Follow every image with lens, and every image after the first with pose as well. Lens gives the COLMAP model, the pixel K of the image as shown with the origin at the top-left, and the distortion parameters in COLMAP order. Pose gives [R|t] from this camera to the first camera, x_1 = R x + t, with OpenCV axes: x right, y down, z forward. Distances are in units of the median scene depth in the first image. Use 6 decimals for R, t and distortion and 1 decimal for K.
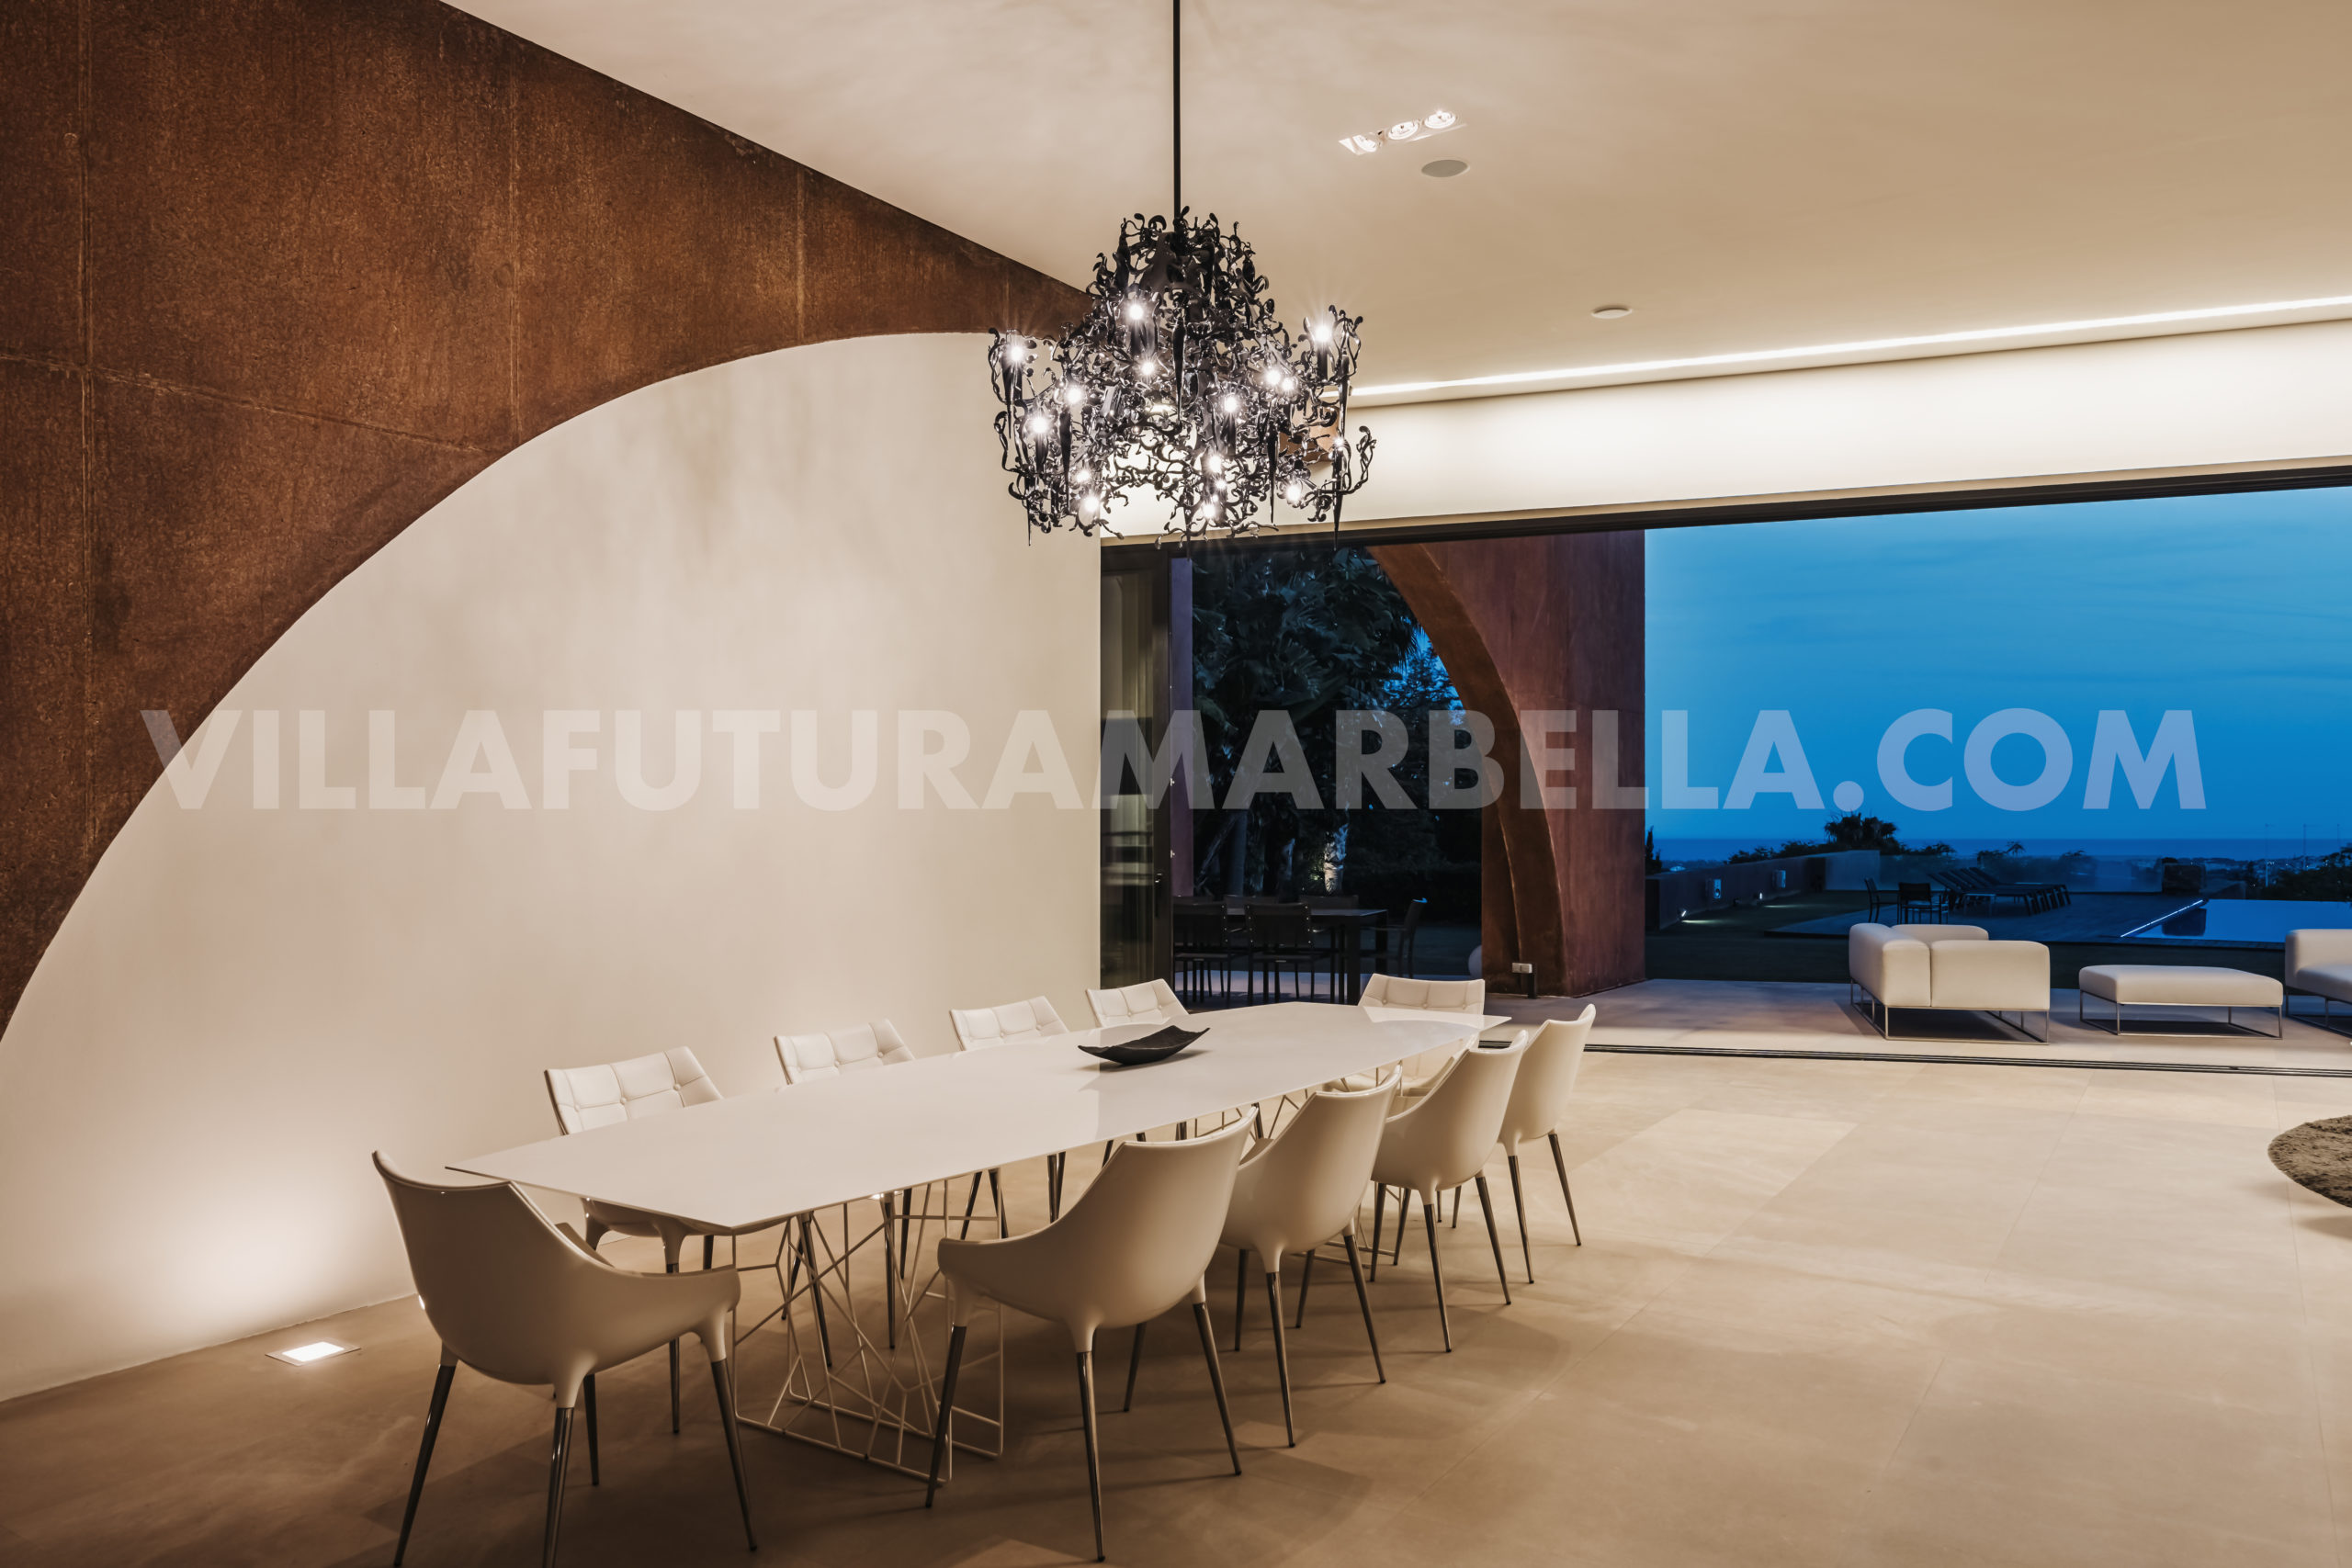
lens RADIAL K [[1575.8, 0, 1194.2], [0, 1575.8, 822.9], [0, 0, 1]] dist [-0.002809, -0.000921]
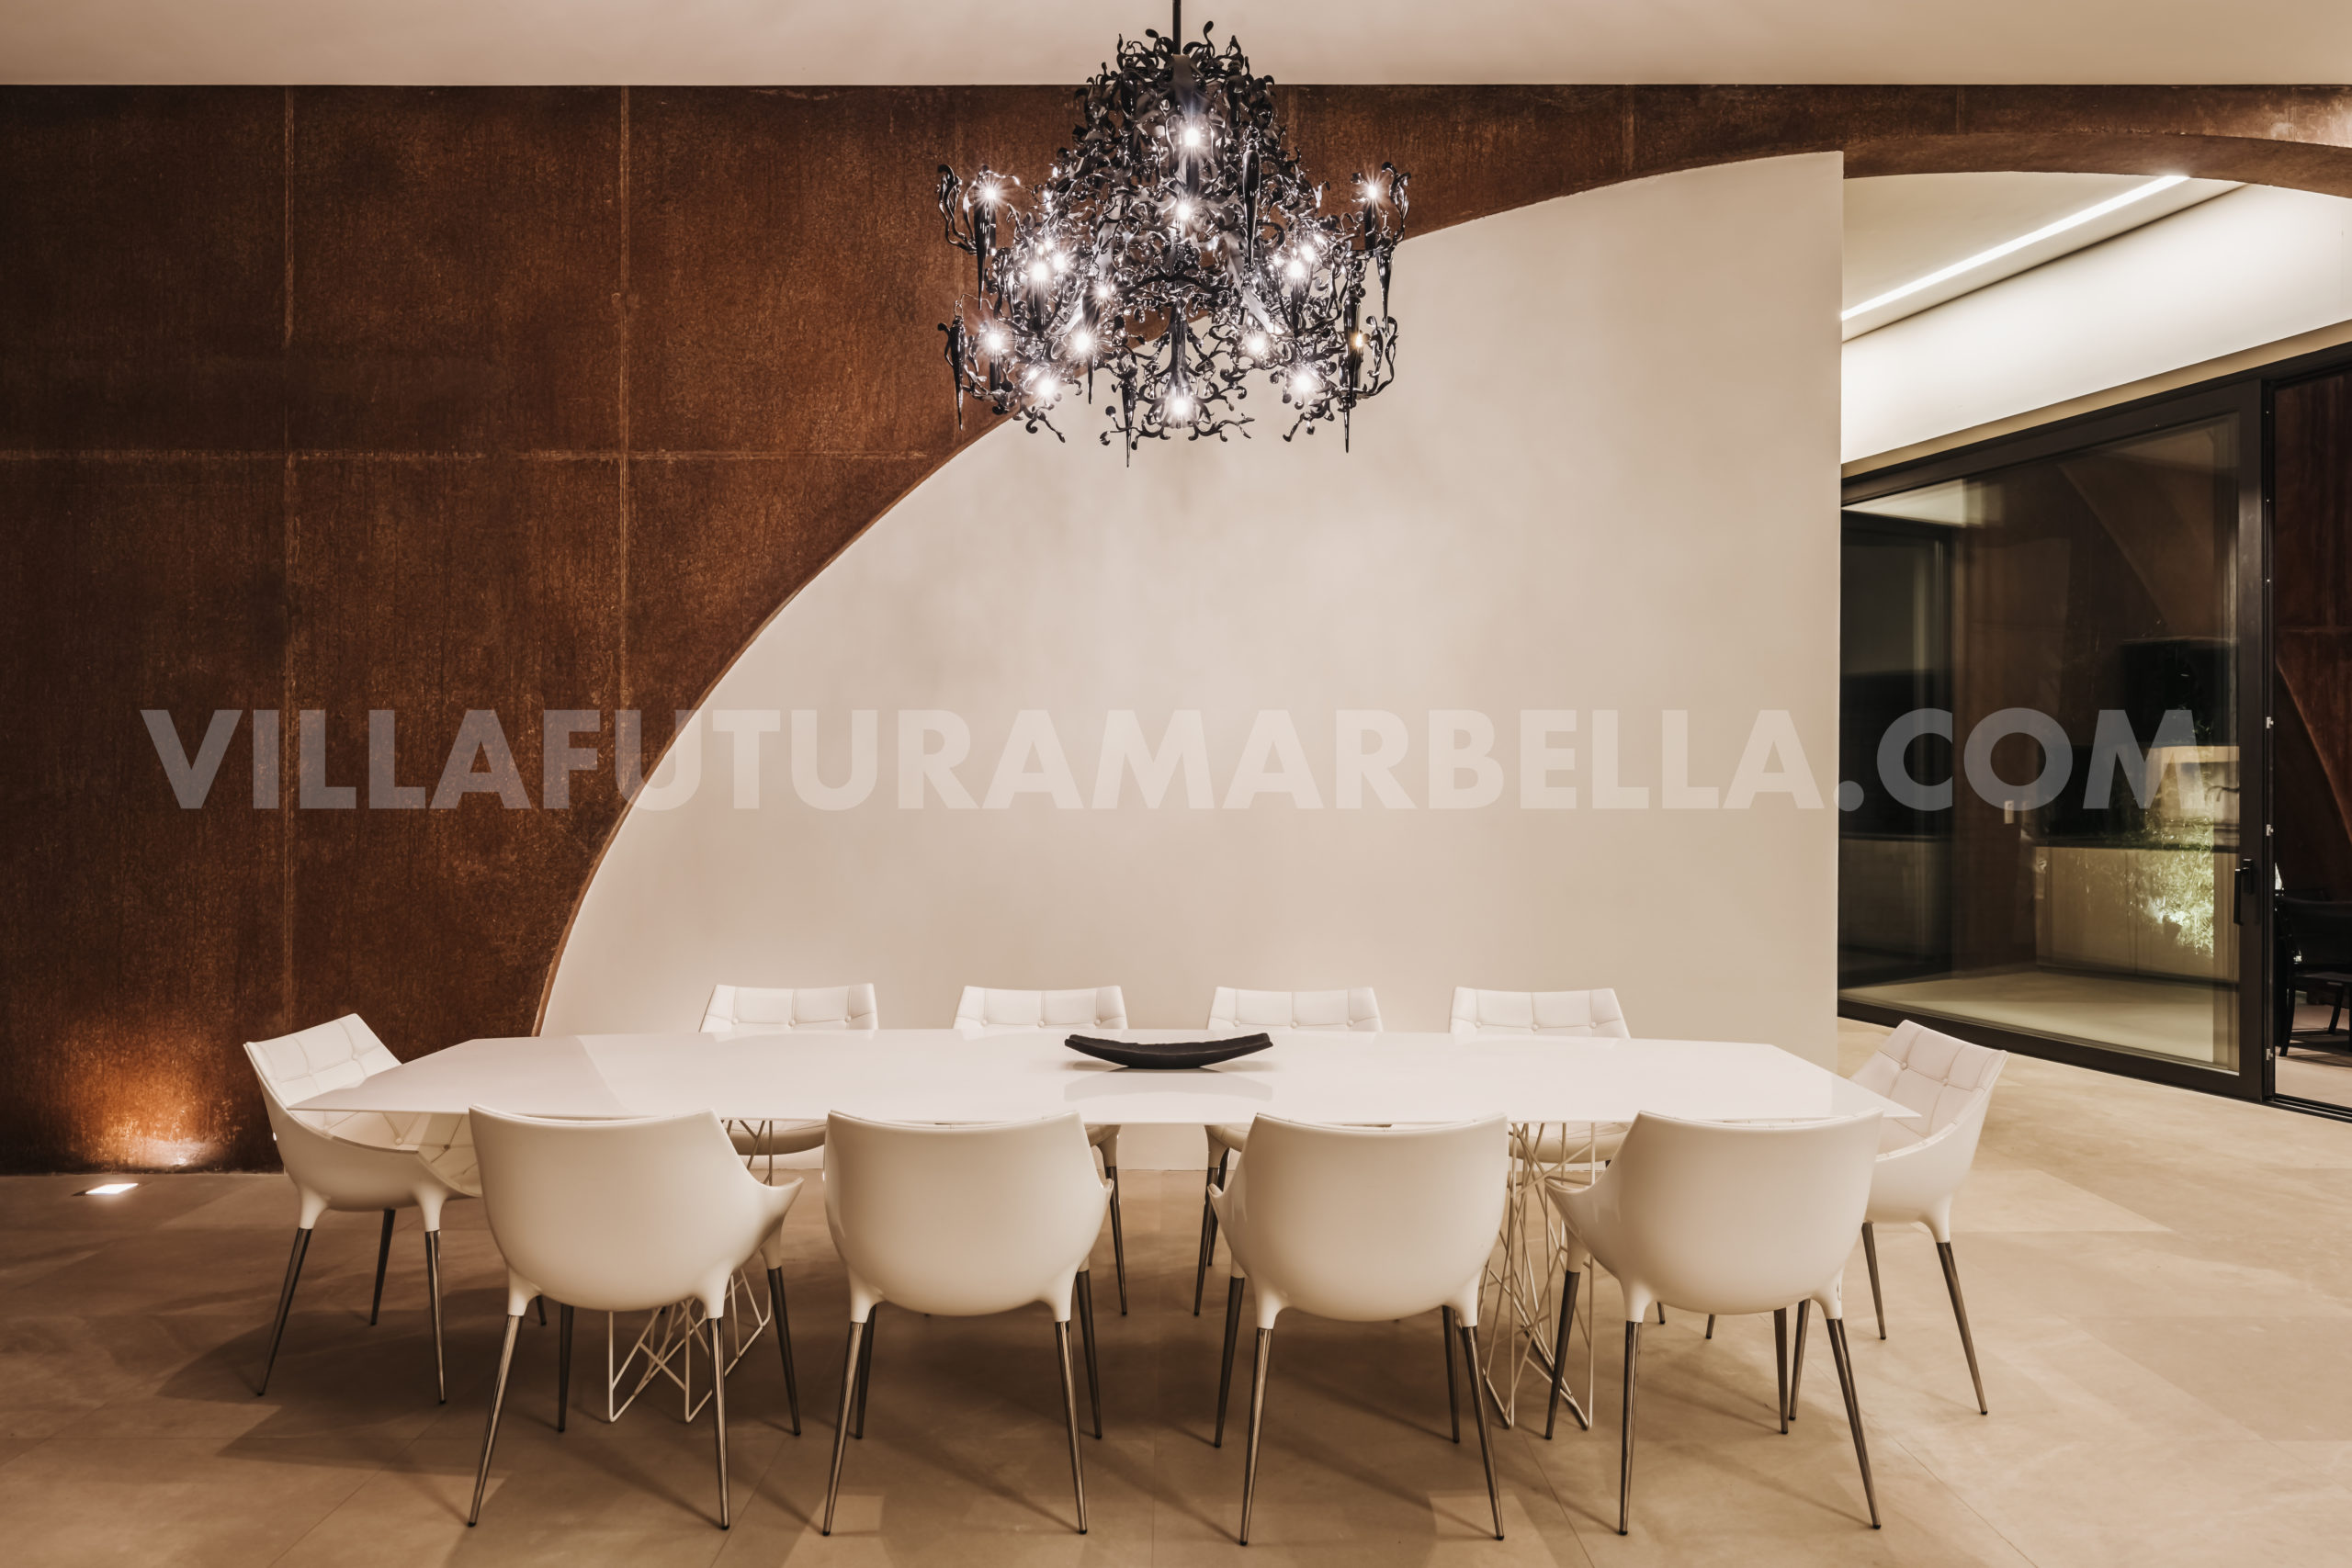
lens RADIAL K [[1575.8, 0, 1176.8], [0, 1575.8, 783.1], [0, 0, 1]] dist [-0.002809, -0.000921]
pose [[0.545492, -0.002796, -0.838111, 0.659879], [-0.007686, 0.999936, -0.008338, 0.013810], [0.838081, 0.010990, 0.545435, 0.559510]]
